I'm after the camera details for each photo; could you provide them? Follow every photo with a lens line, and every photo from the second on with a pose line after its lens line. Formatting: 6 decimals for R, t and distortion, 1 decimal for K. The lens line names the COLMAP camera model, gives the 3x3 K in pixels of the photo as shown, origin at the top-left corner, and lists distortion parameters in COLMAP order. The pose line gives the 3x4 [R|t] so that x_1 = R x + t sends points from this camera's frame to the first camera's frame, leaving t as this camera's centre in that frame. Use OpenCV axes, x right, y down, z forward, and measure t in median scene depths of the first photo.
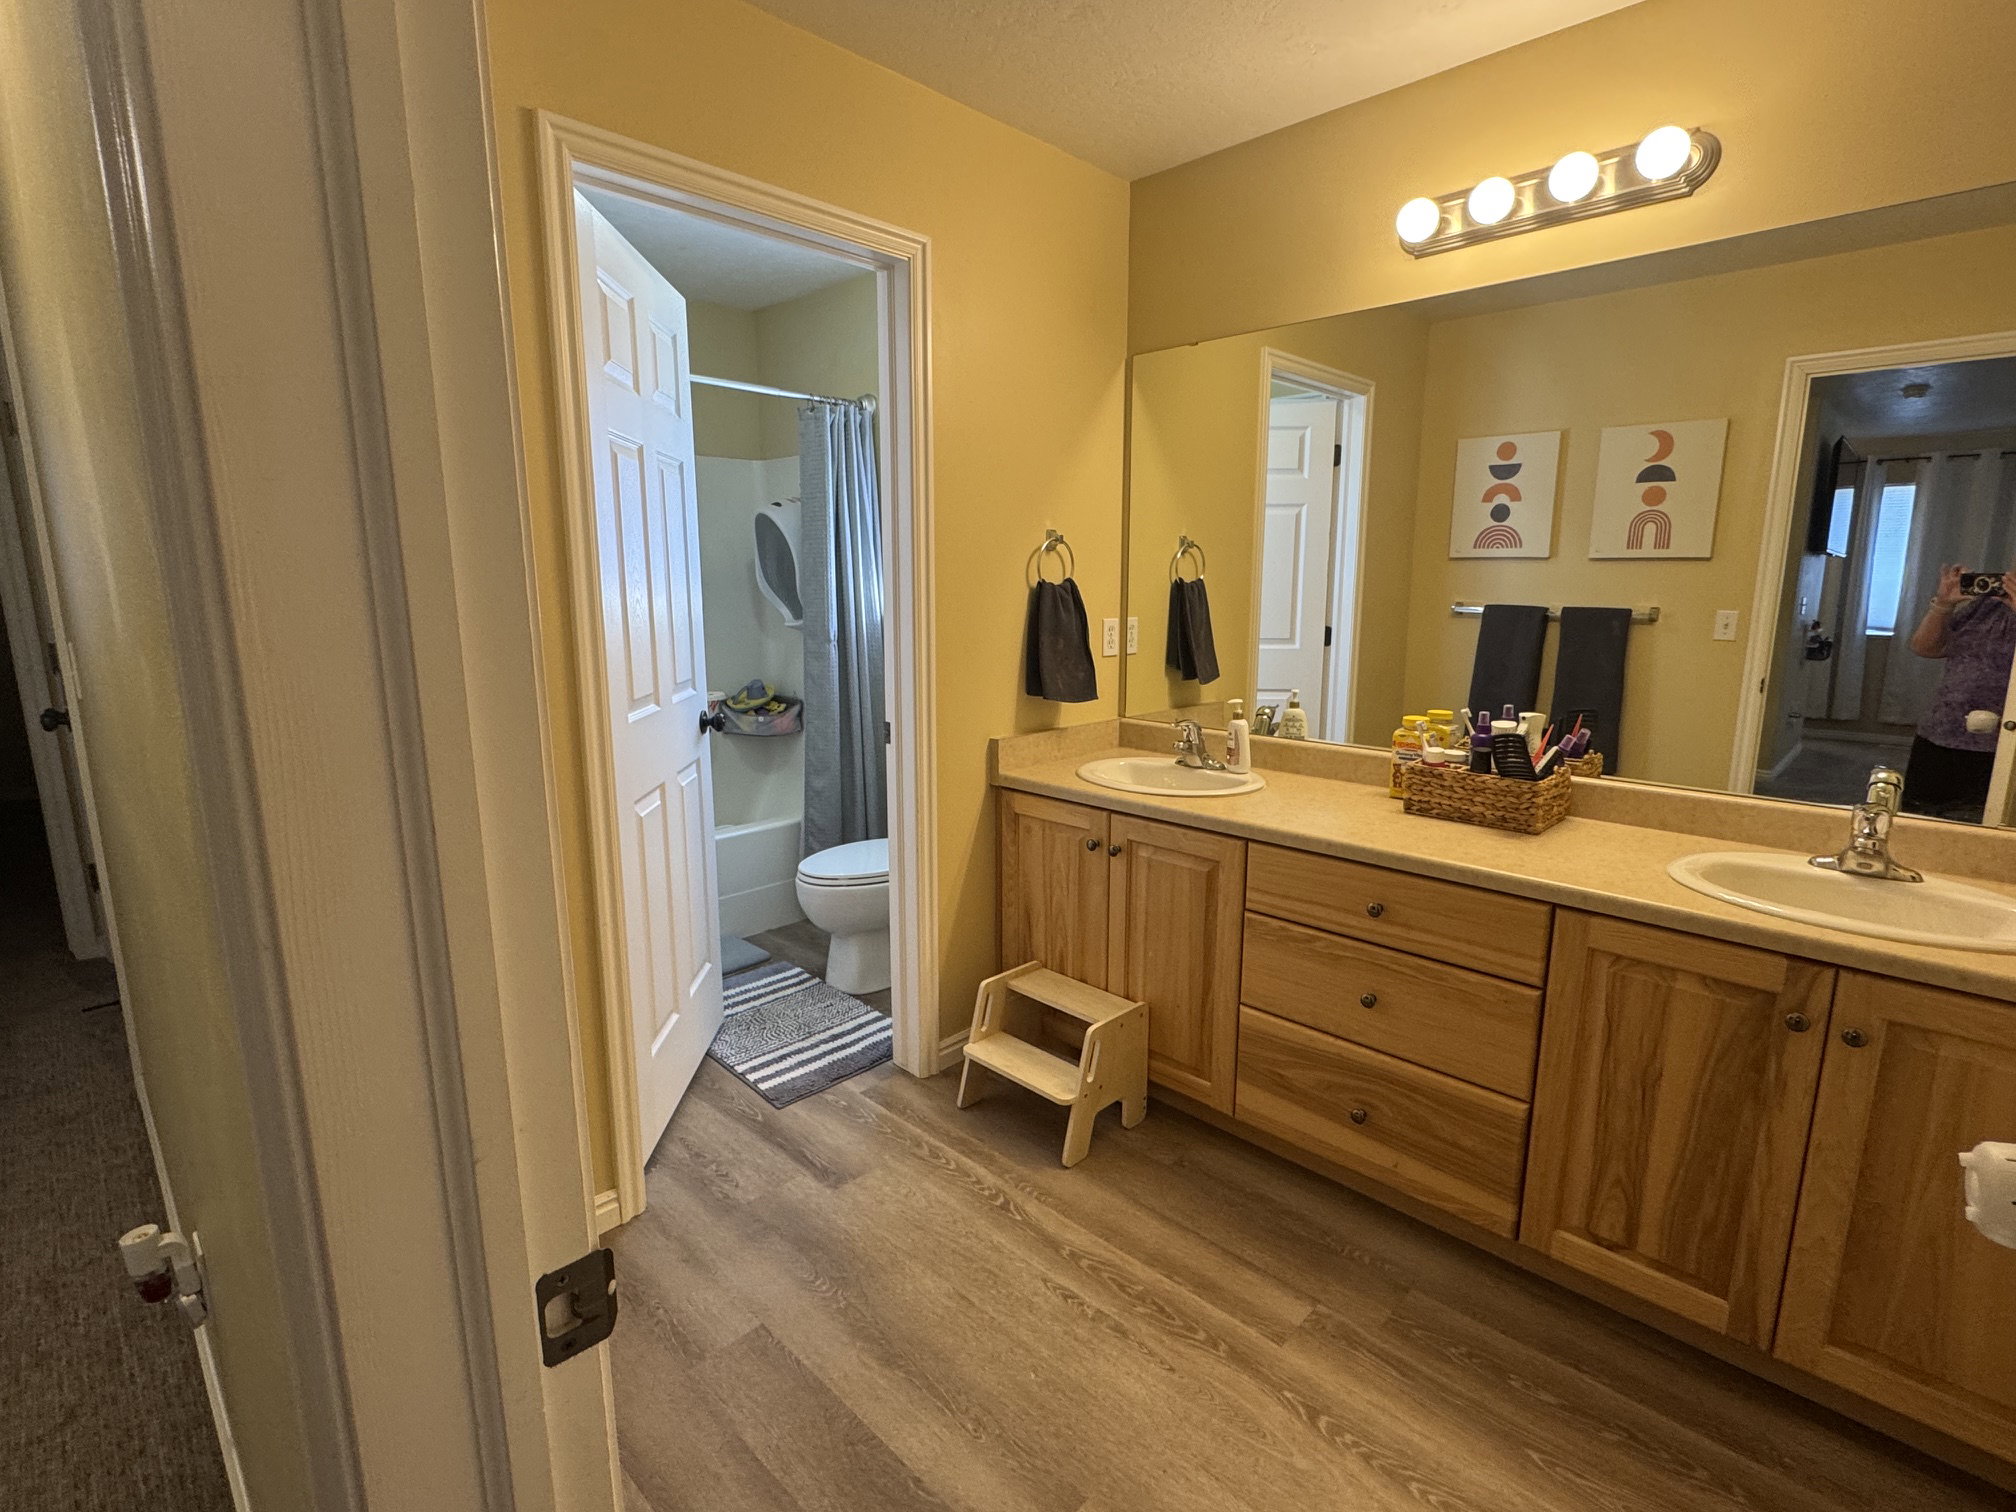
lens RADIAL K [[947.2, 0, 1008.0], [0, 947.2, 756.0], [0, 0, 1]] dist [-0.017017, -0.000093]
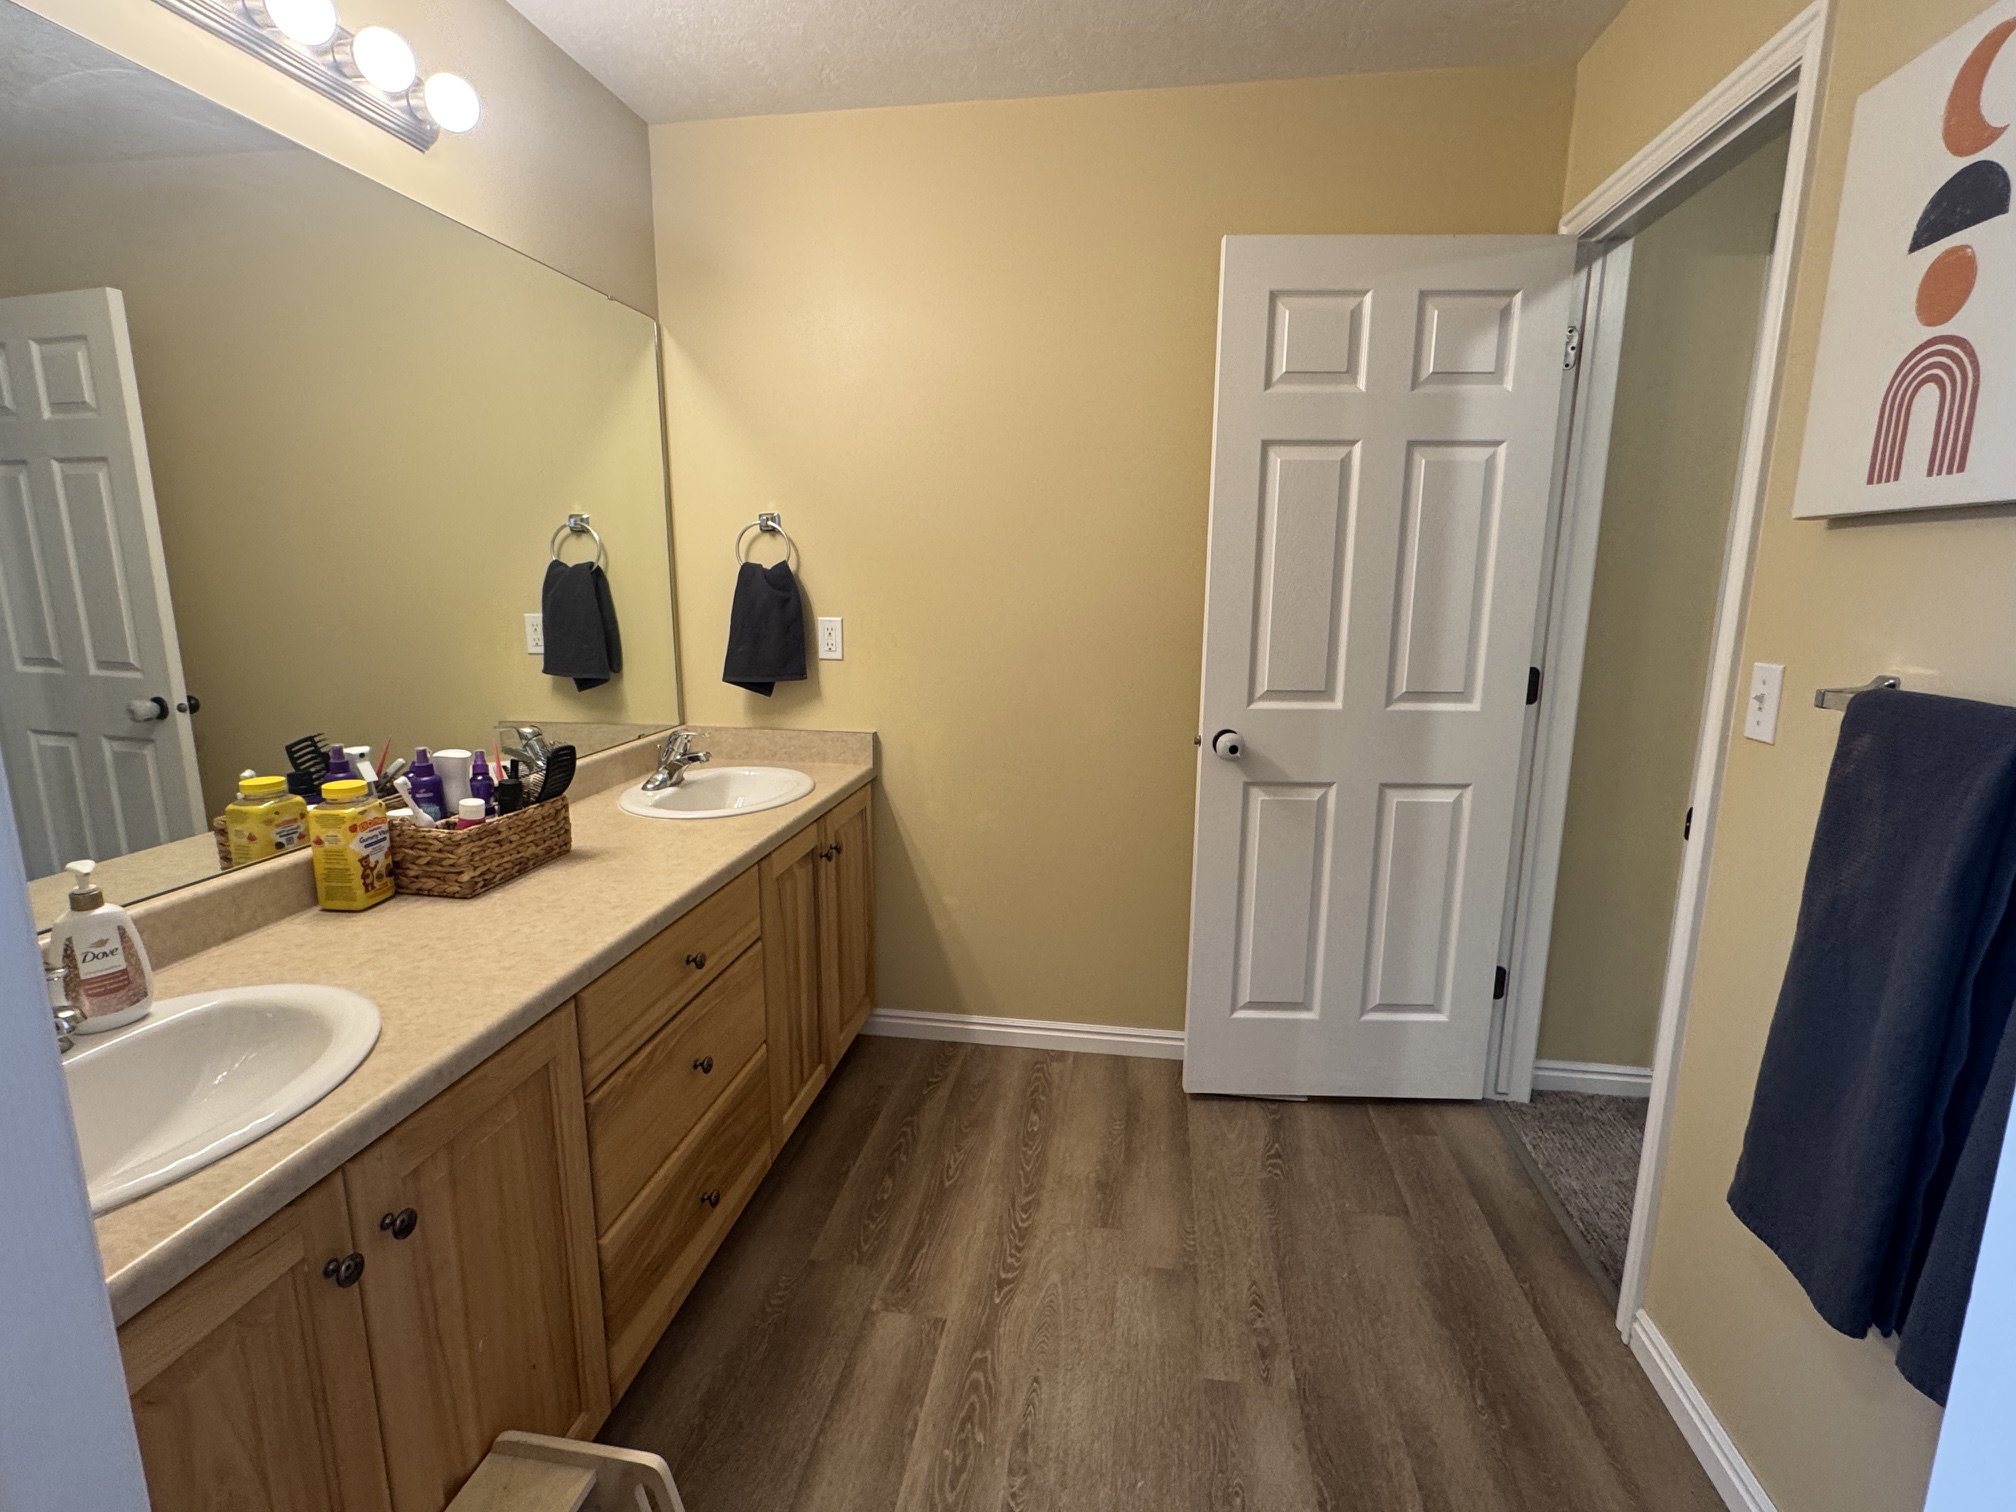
lens RADIAL K [[947.2, 0, 1008.0], [0, 947.2, 756.0], [0, 0, 1]] dist [-0.017017, -0.000093]
pose [[-0.584528, -0.145066, 0.798300, -0.354954], [0.155775, 0.945520, 0.285879, -0.174062], [-0.796279, 0.291459, -0.530085, 0.972983]]
